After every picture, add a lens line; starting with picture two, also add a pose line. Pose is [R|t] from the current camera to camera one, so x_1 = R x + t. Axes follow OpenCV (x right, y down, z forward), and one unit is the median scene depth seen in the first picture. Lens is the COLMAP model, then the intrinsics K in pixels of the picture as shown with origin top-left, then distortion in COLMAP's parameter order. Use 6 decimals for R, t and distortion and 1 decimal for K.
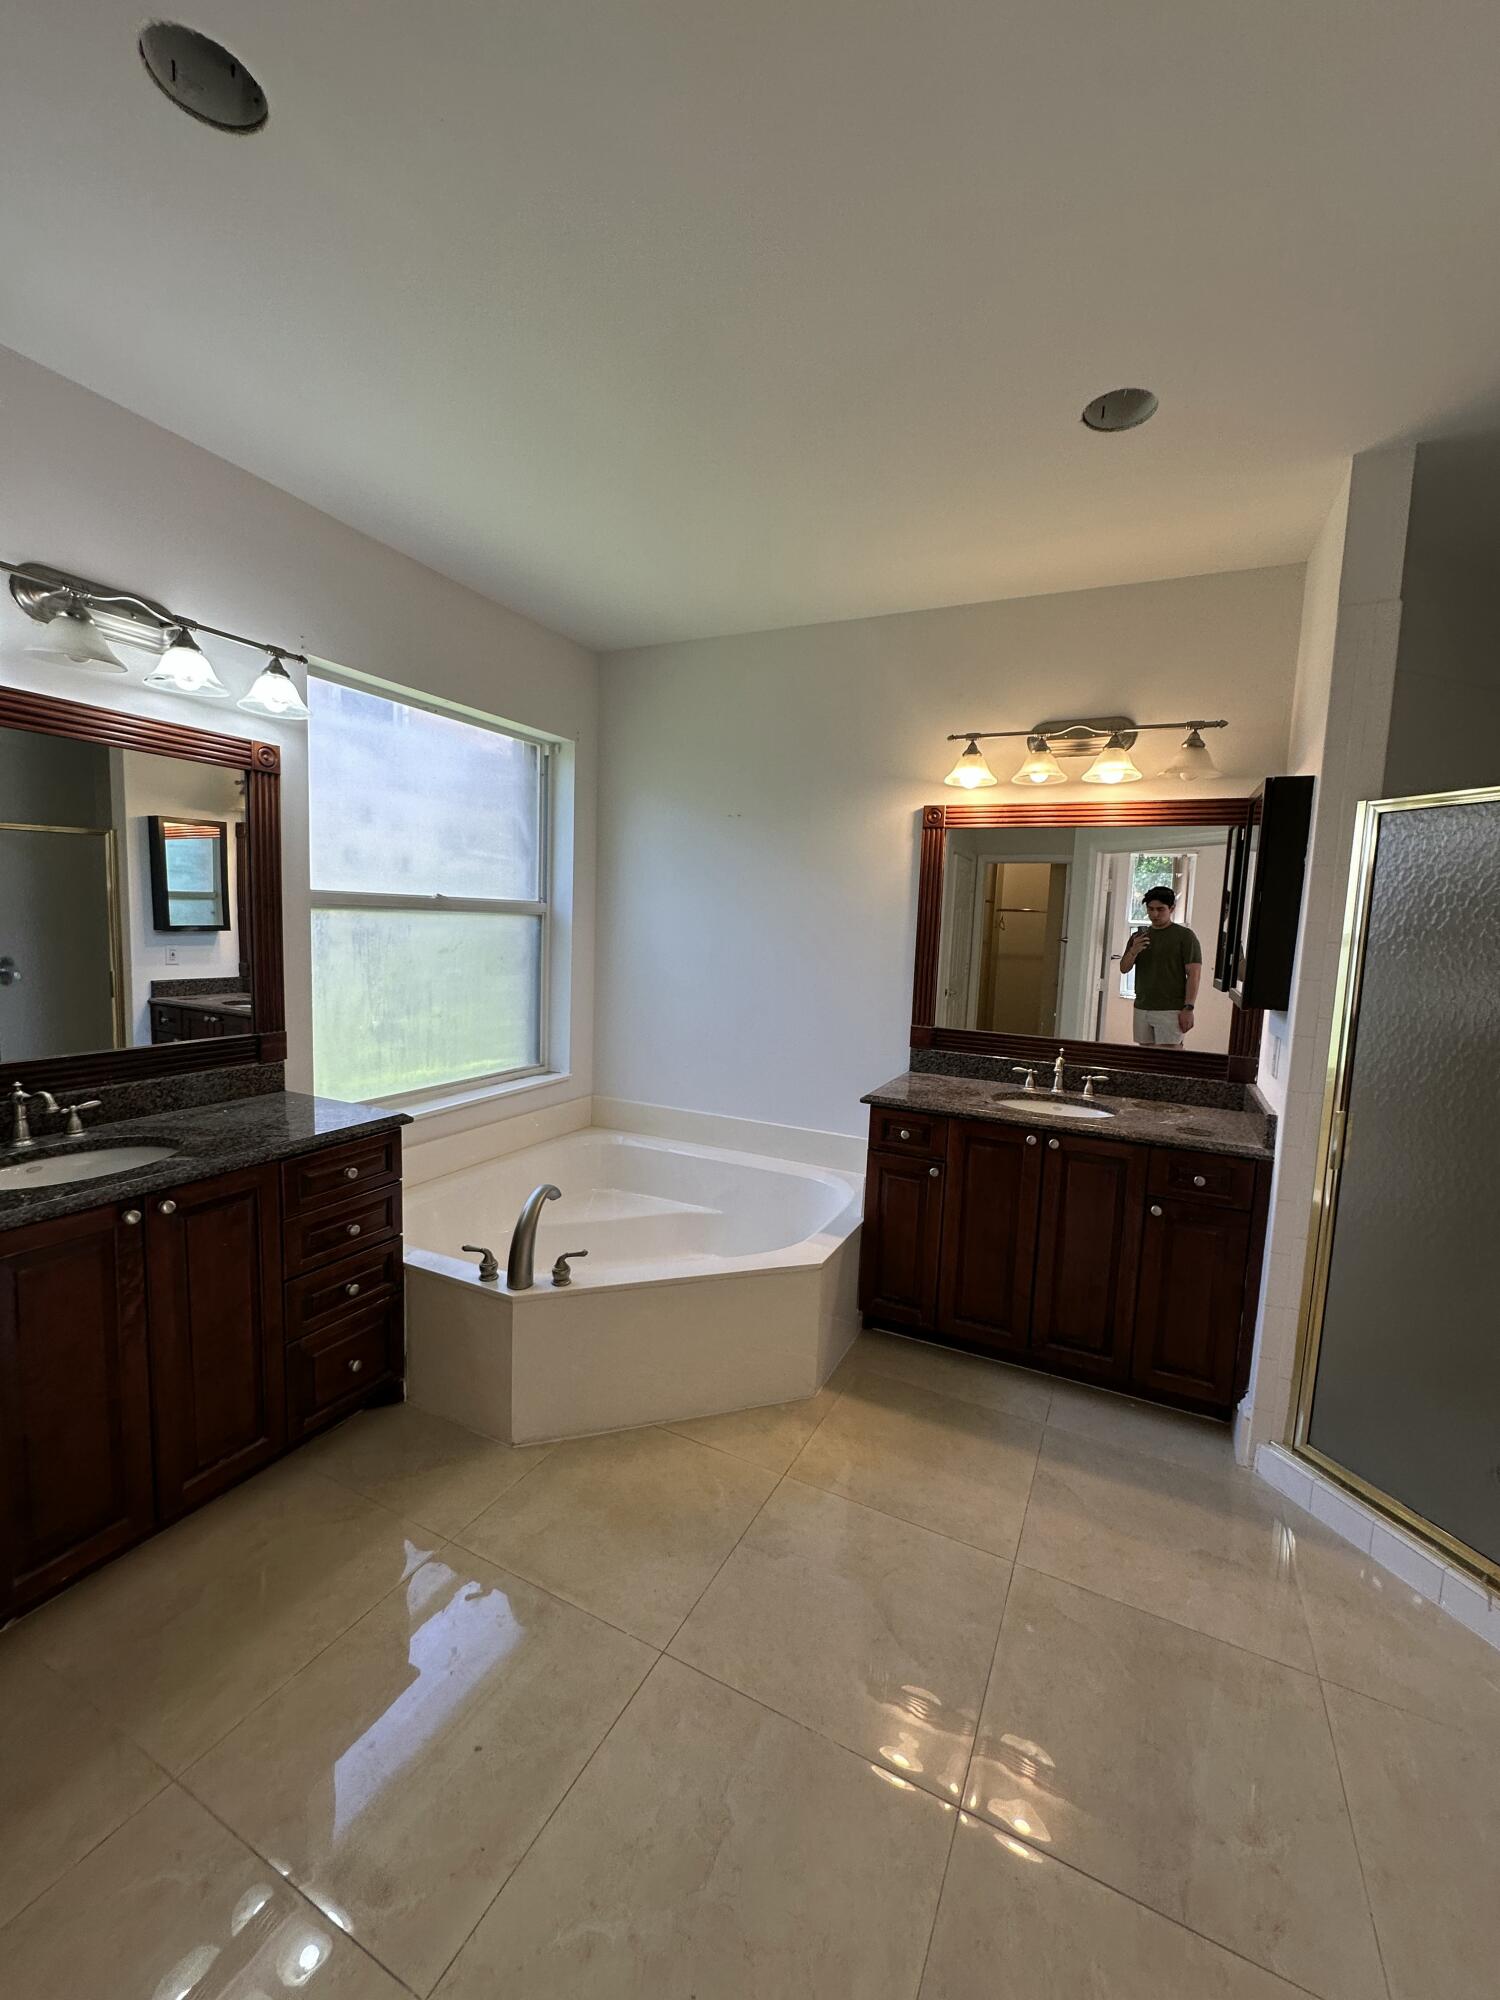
lens RADIAL K [[800.2, 0, 752.9], [0, 800.2, 996.8], [0, 0, 1]] dist [-0.000848, -0.000097]
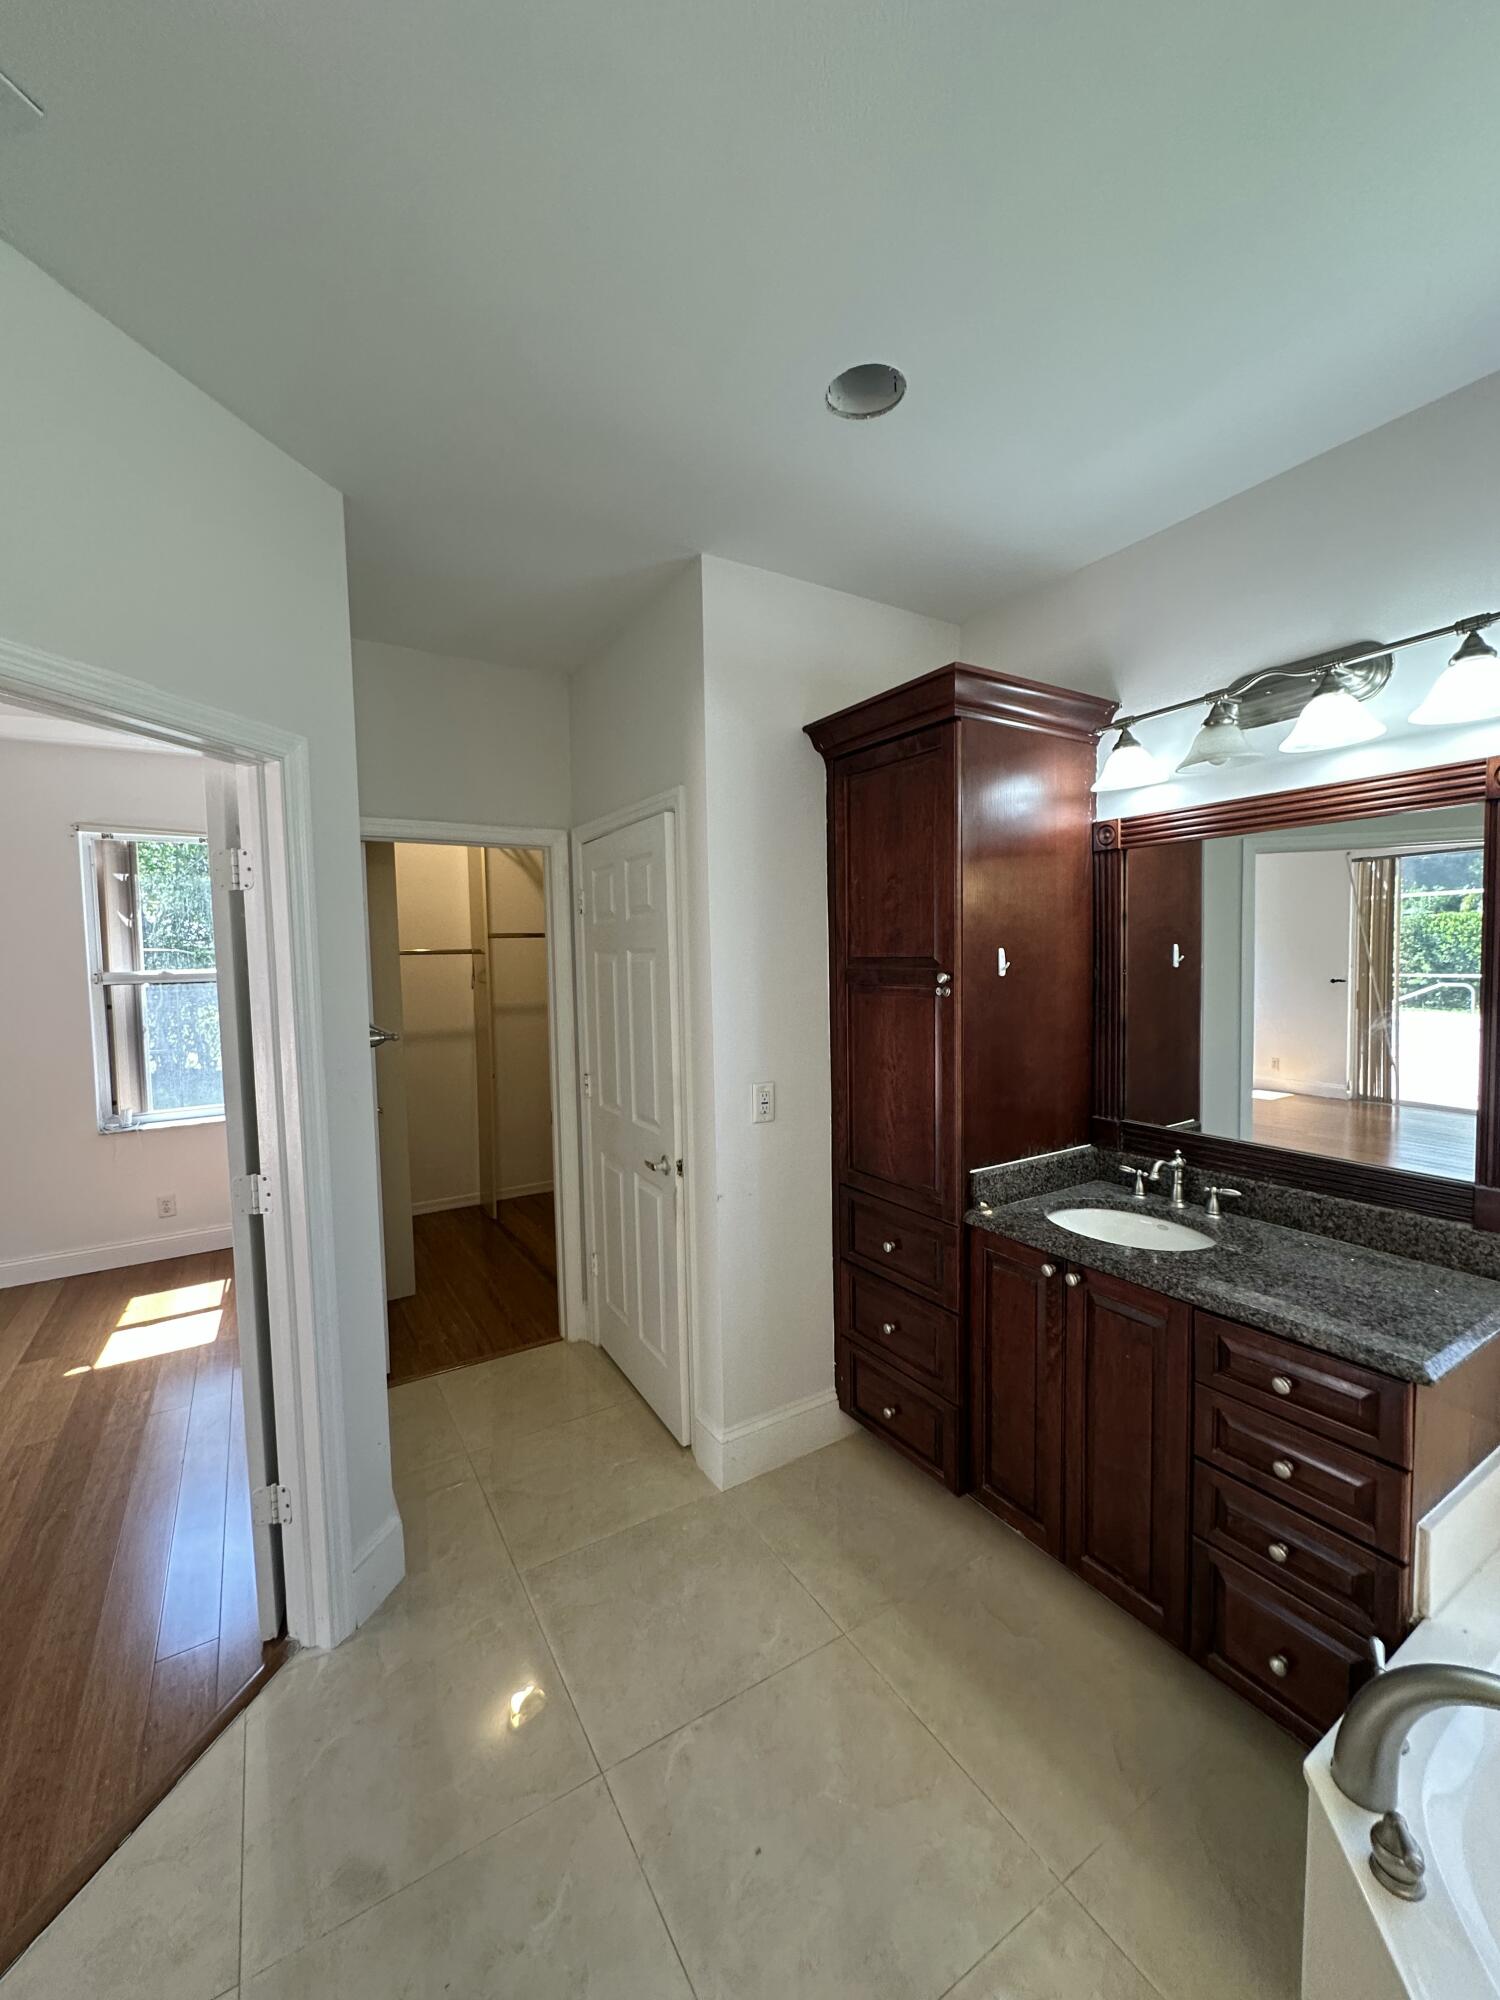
lens RADIAL K [[800.2, 0, 752.9], [0, 800.2, 996.8], [0, 0, 1]] dist [-0.000848, -0.000097]
pose [[-0.526223, 0.019022, -0.850134, 0.378009], [-0.082423, 0.993901, 0.073258, -0.148851], [0.846342, 0.108621, -0.521446, 1.084471]]
